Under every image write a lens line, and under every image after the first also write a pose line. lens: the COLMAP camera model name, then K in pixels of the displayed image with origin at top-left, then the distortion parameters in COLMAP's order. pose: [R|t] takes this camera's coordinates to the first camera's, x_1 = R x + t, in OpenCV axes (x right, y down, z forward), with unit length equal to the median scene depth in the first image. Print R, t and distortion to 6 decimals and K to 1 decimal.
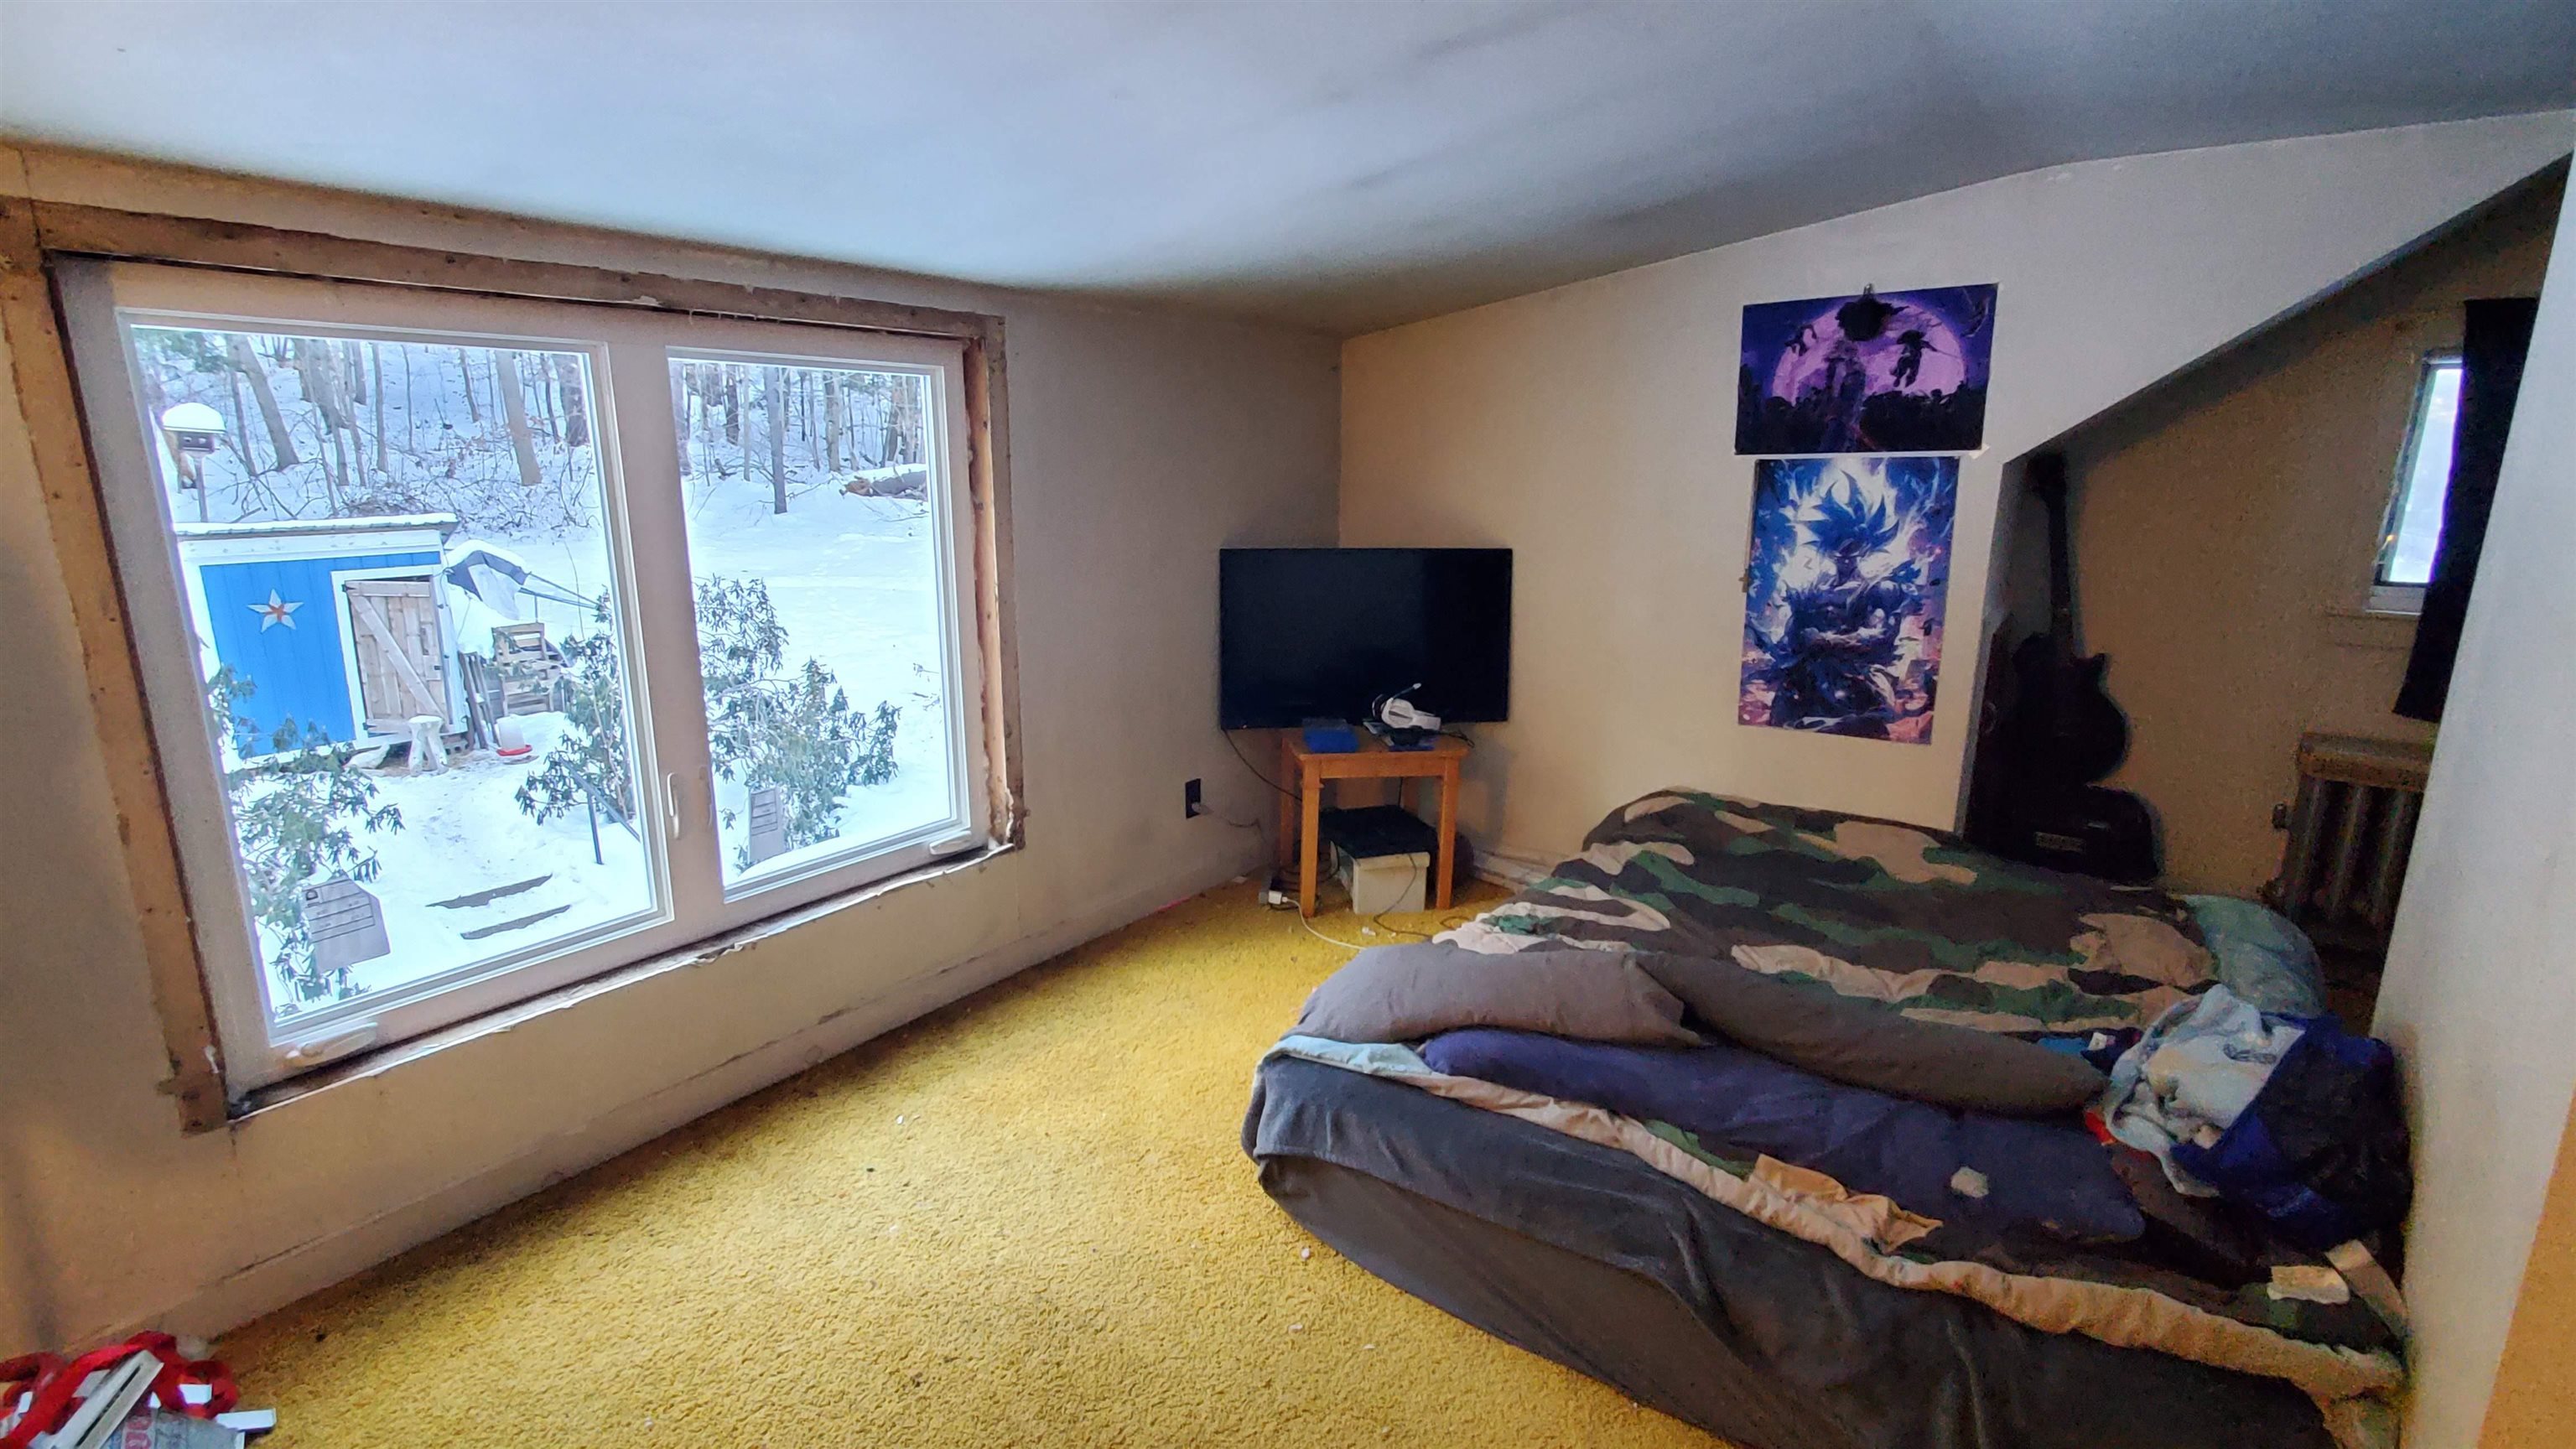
lens RADIAL K [[1205.1, 0, 1301.0], [0, 1205.1, 733.6], [0, 0, 1]] dist [-0.000871, 0.002129]
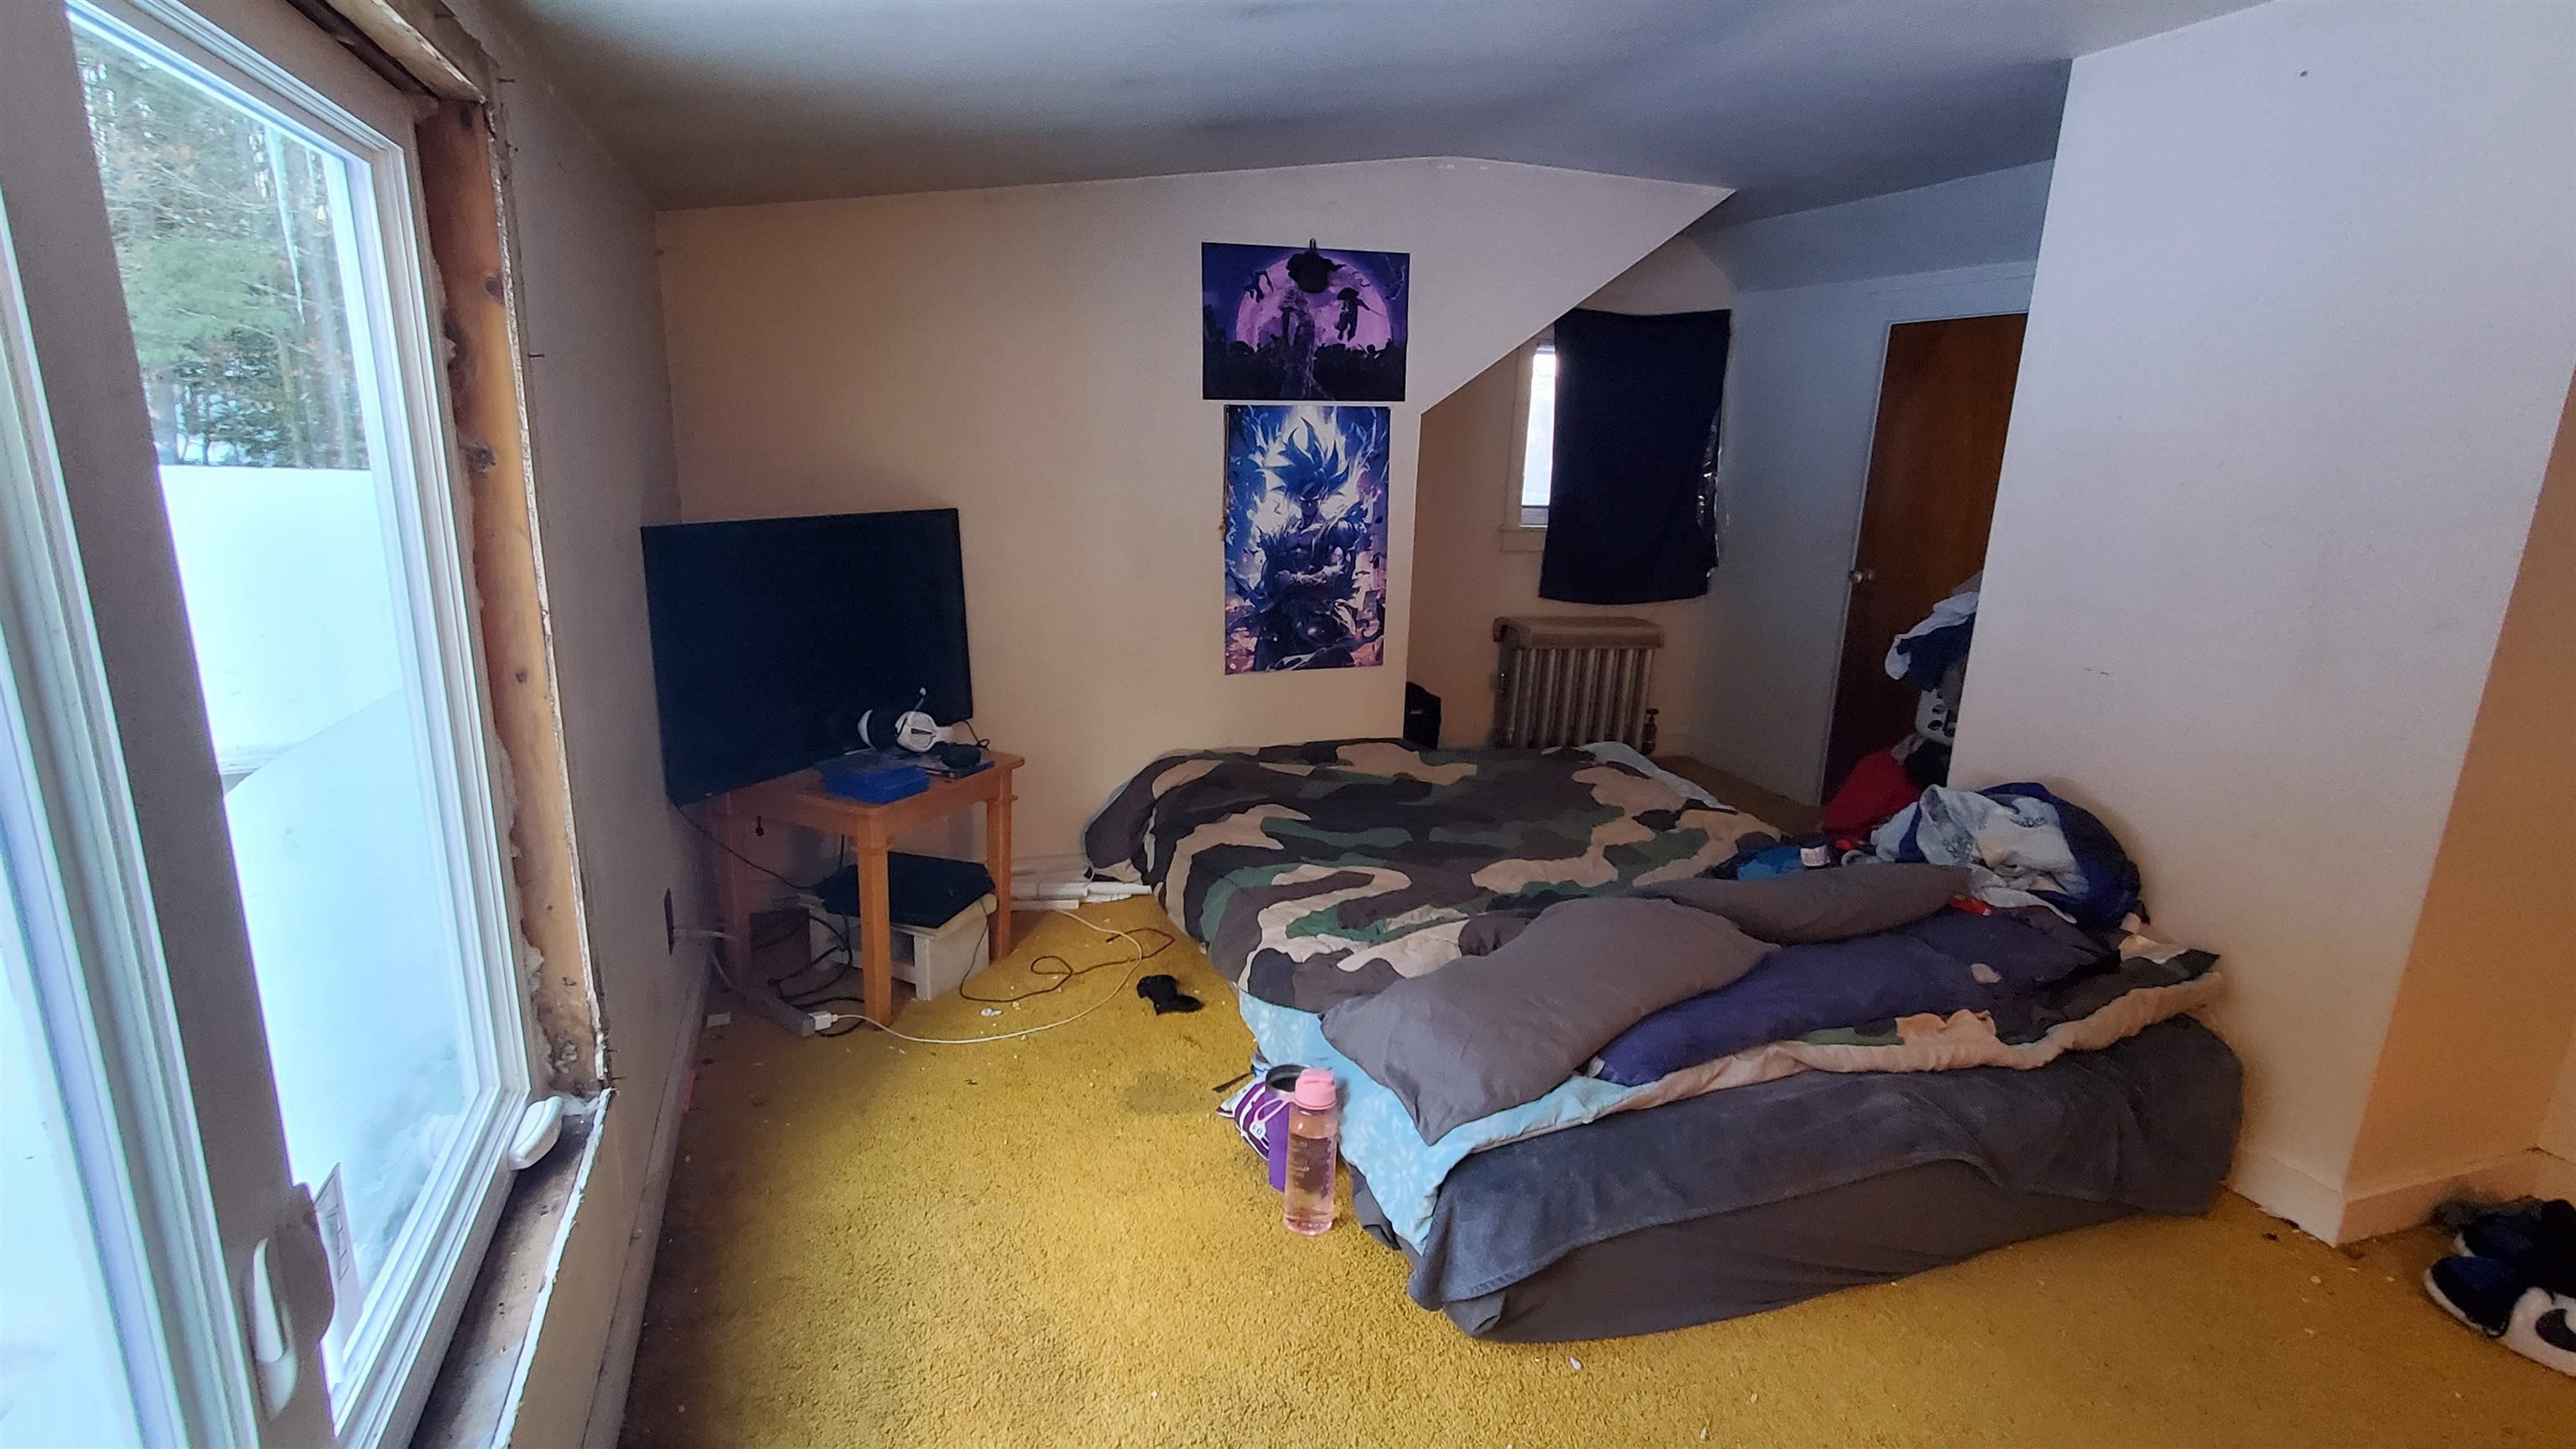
lens RADIAL K [[1205.1, 0, 1301.2], [0, 1205.1, 716.4], [0, 0, 1]] dist [-0.000871, 0.002129]
pose [[0.588782, -0.178908, 0.788243, -0.418934], [0.157826, 0.981872, 0.104967, -0.074154], [-0.792733, 0.062603, 0.606346, 0.384905]]
